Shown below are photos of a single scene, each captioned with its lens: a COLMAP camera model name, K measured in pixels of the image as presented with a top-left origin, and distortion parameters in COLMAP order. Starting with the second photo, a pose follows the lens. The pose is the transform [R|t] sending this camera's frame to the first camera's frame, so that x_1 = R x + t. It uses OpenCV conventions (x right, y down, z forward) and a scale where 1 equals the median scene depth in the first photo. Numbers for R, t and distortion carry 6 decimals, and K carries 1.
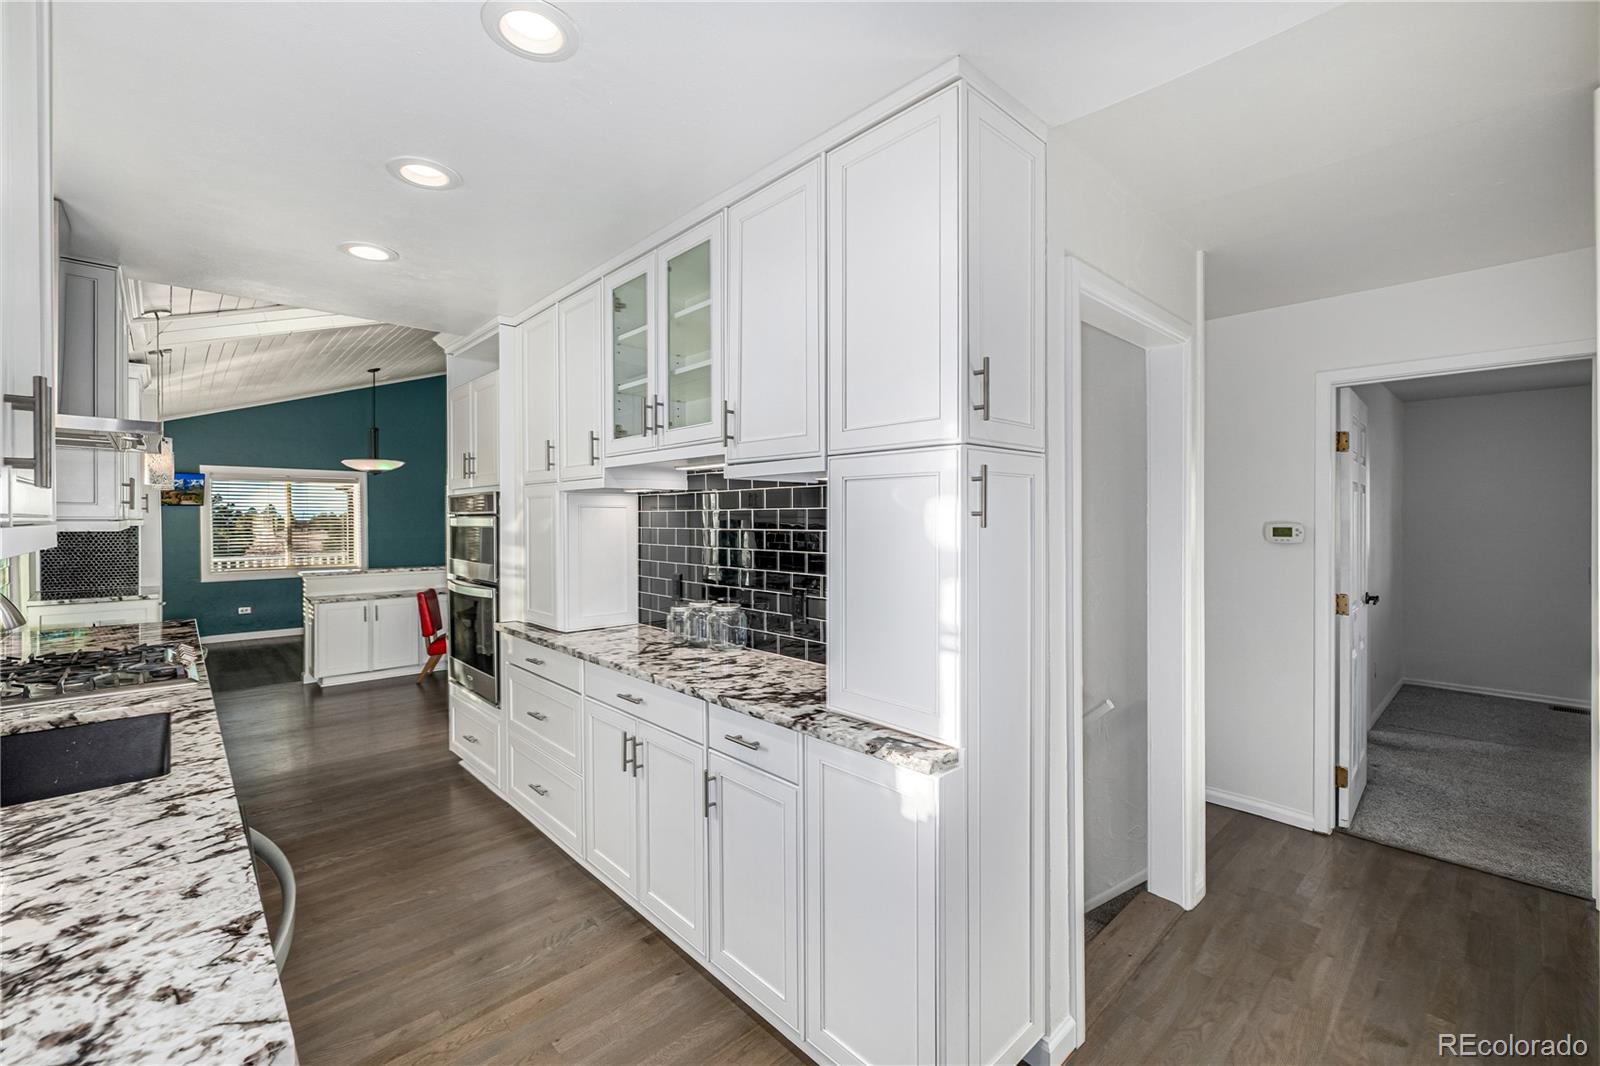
lens RADIAL K [[671.1, 0, 799.0], [0, 671.1, 524.8], [0, 0, 1]] dist [-0.002273, 0.000375]
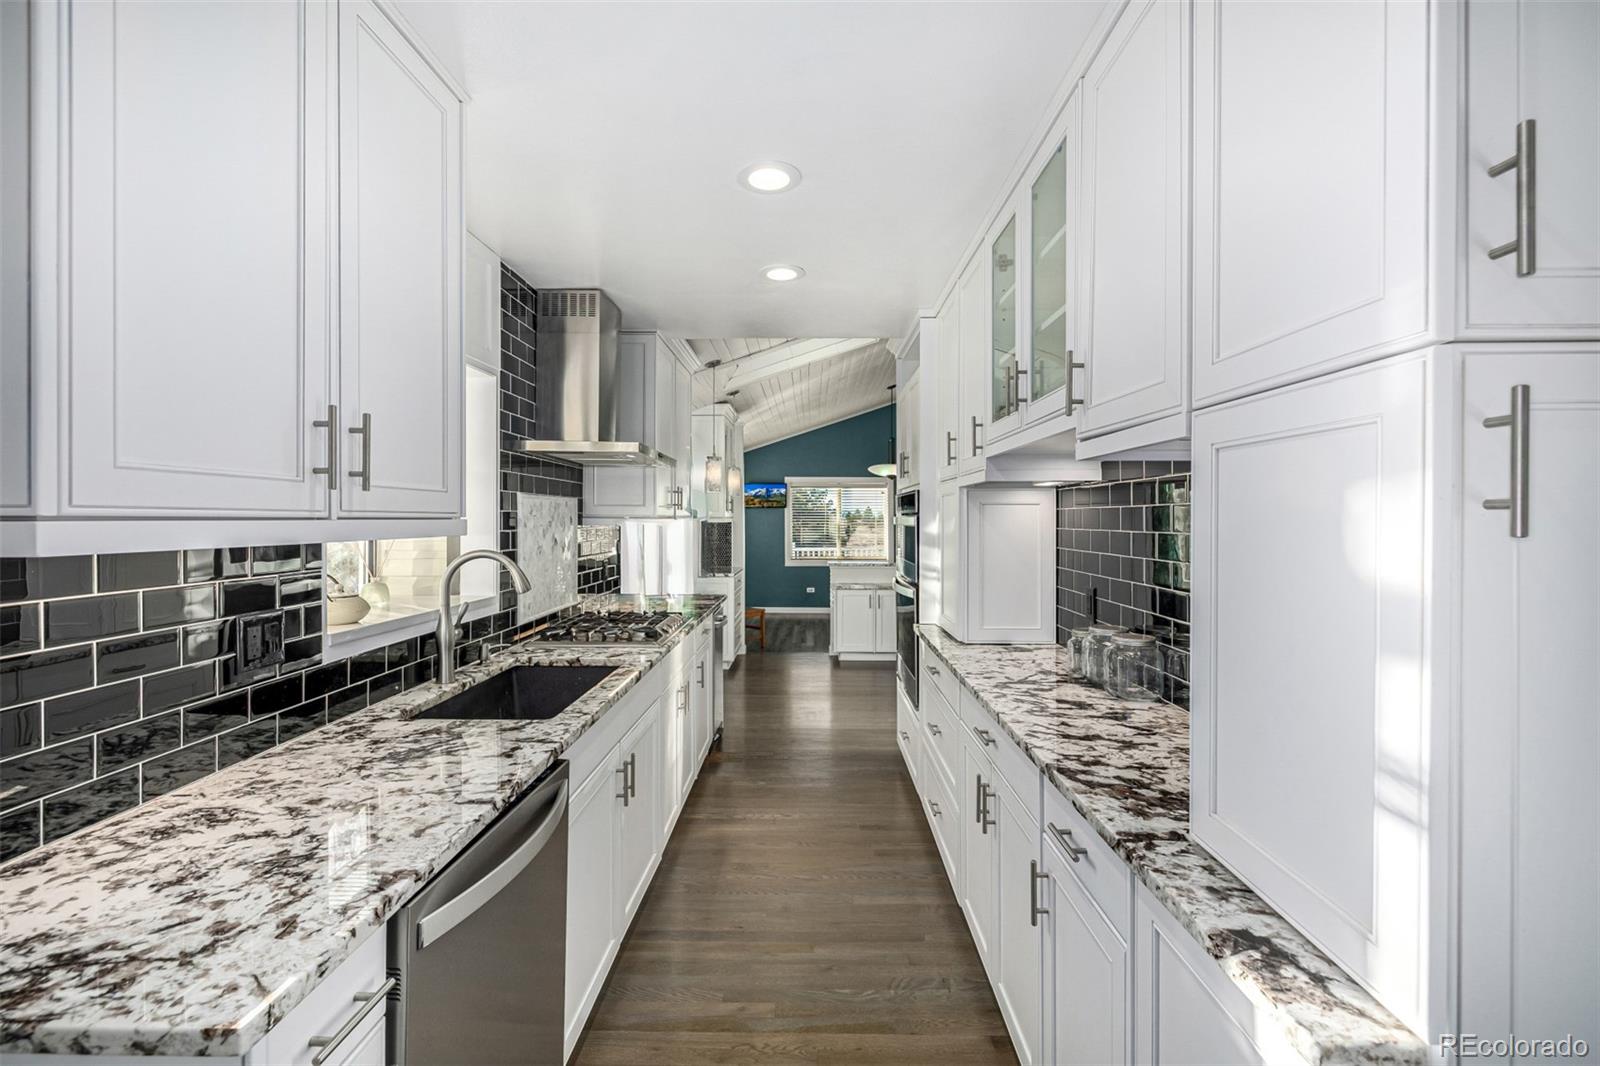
lens RADIAL K [[671.1, 0, 797.2], [0, 671.1, 524.0], [0, 0, 1]] dist [-0.002273, 0.000375]
pose [[0.713325, 0.009146, -0.700774, 0.213019], [-0.010333, 0.999943, 0.002532, -0.000909], [0.700757, 0.005435, 0.713379, 0.340564]]
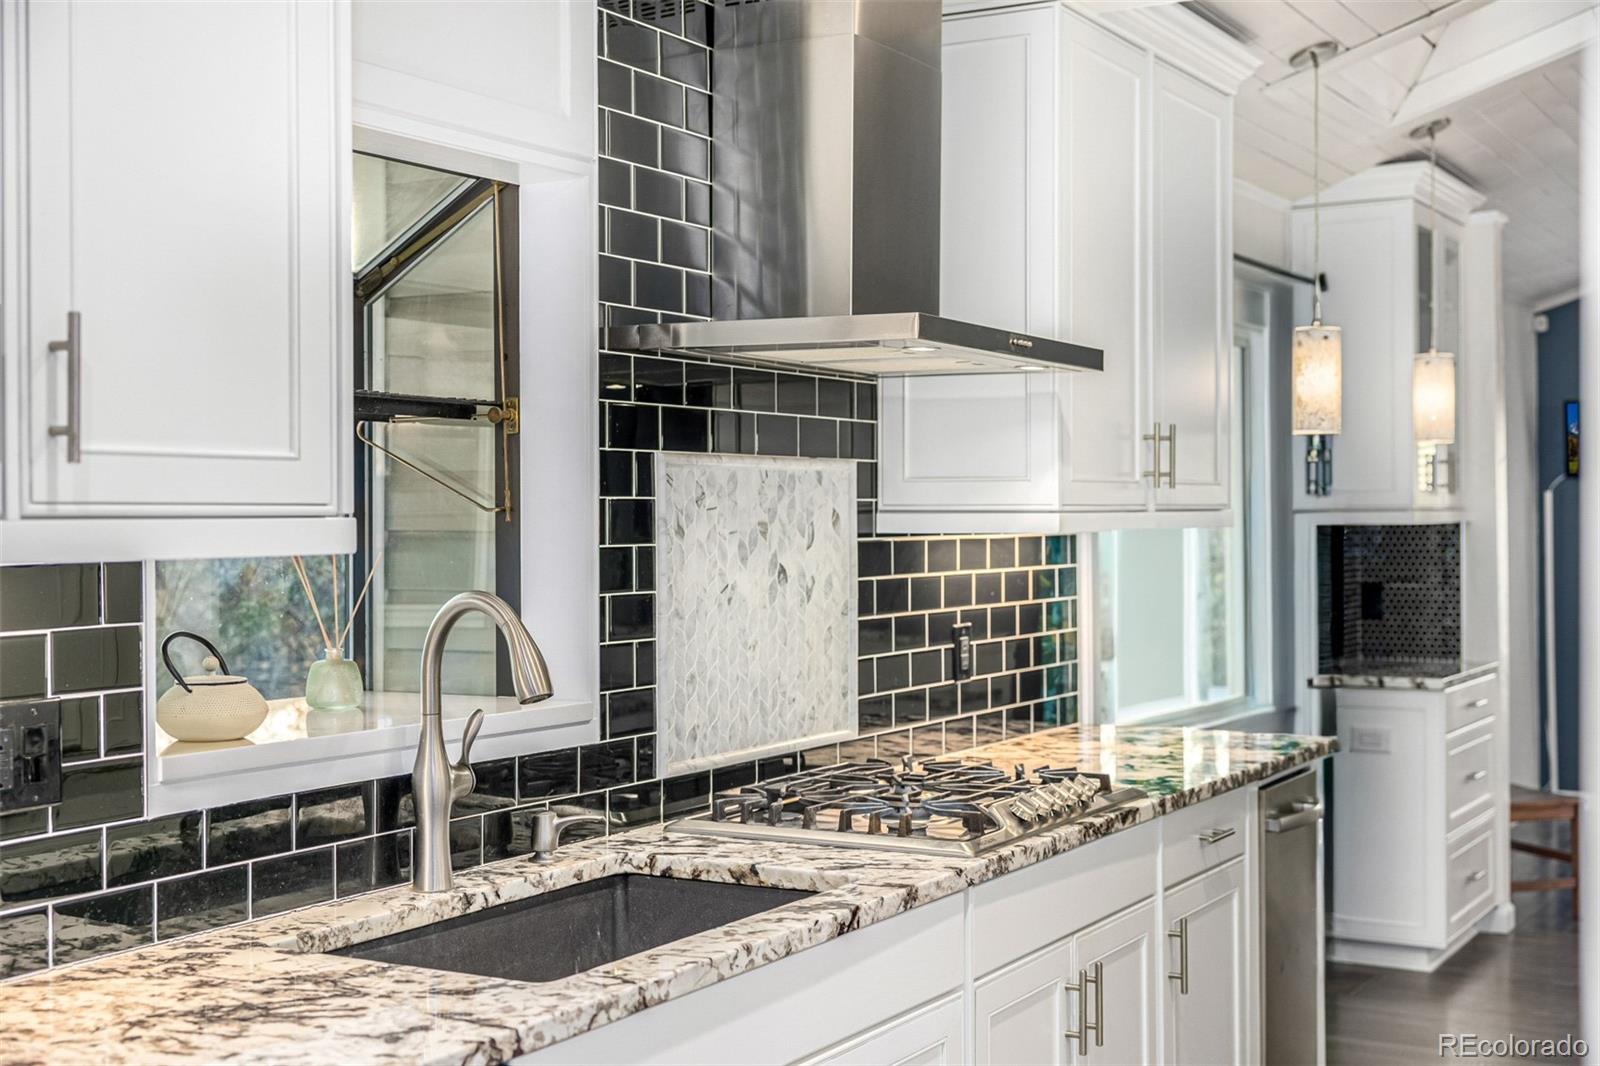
lens RADIAL K [[2013.3, 0, 769.6], [0, 2013.3, 518.0], [0, 0, 1]] dist [-0.004272, 0.000000]
pose [[0.267861, -0.001367, -0.963456, 0.528130], [-0.000523, 0.999999, -0.001564, 0.001812], [0.963457, 0.000923, 0.267860, 0.592646]]
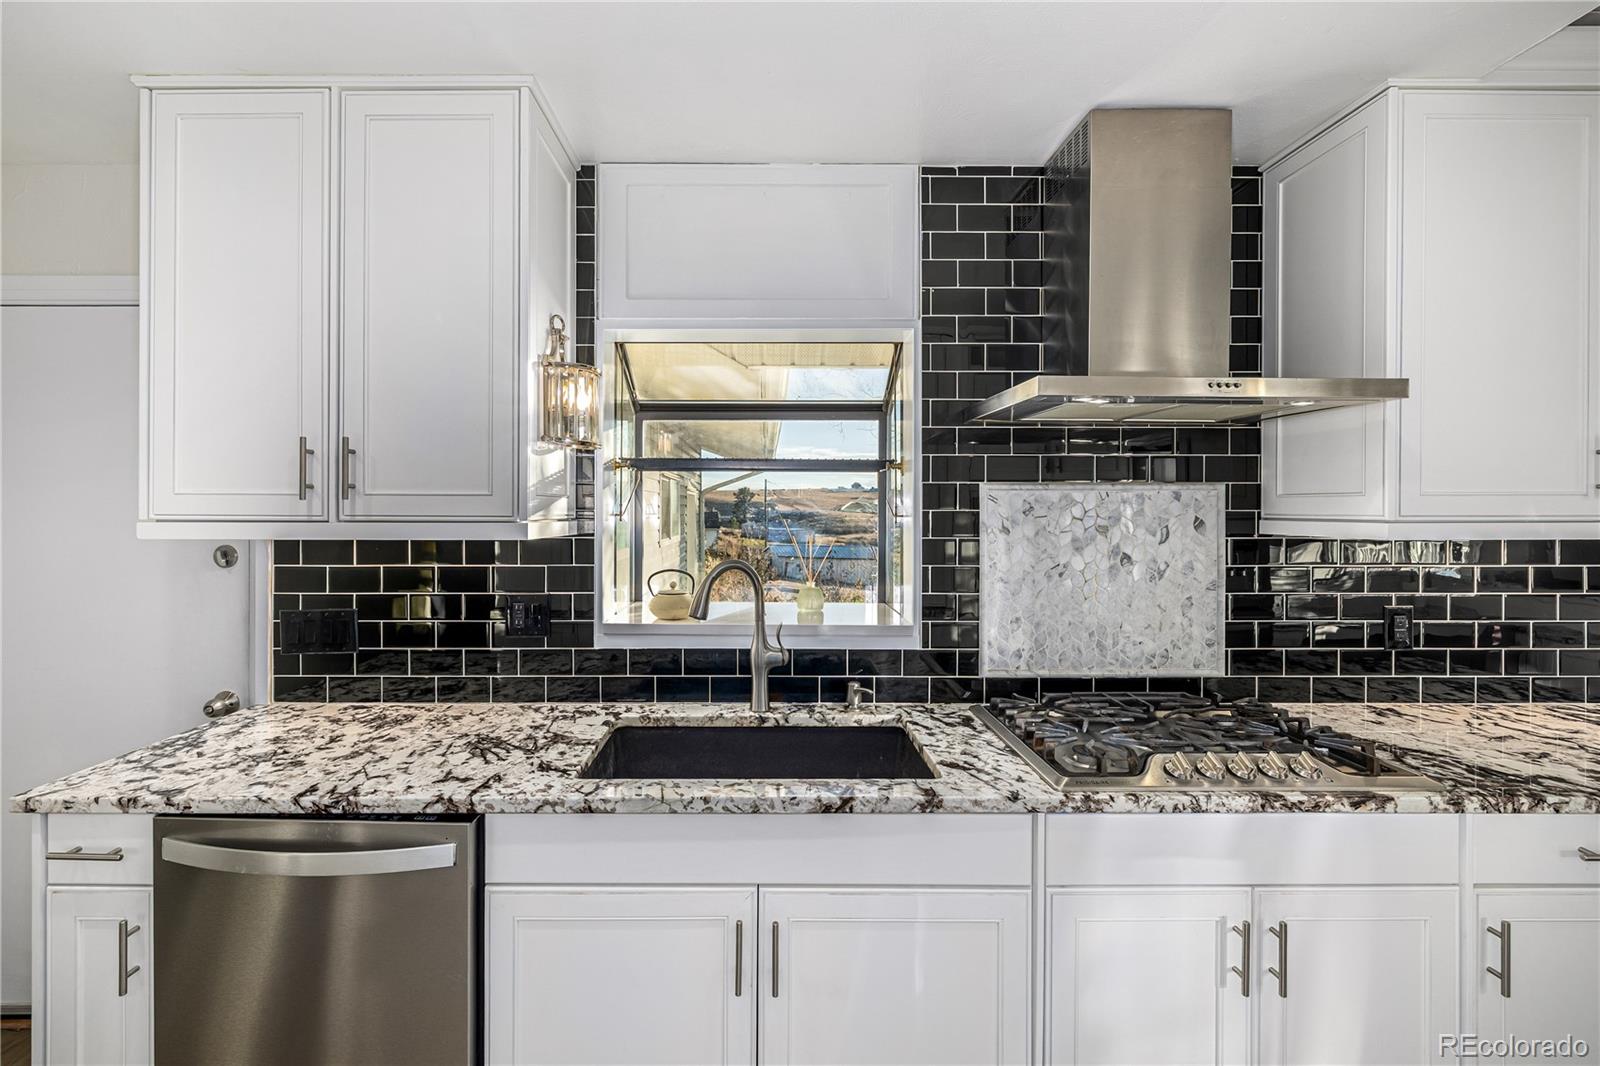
lens RADIAL K [[671.1, 0, 773.3], [0, 671.1, 520.6], [0, 0, 1]] dist [-0.002273, 0.000375]
pose [[-0.686645, 0.004680, -0.726978, -0.342634], [-0.006650, 0.999897, 0.012719, -0.015461], [0.726962, 0.013568, -0.686543, 1.505239]]
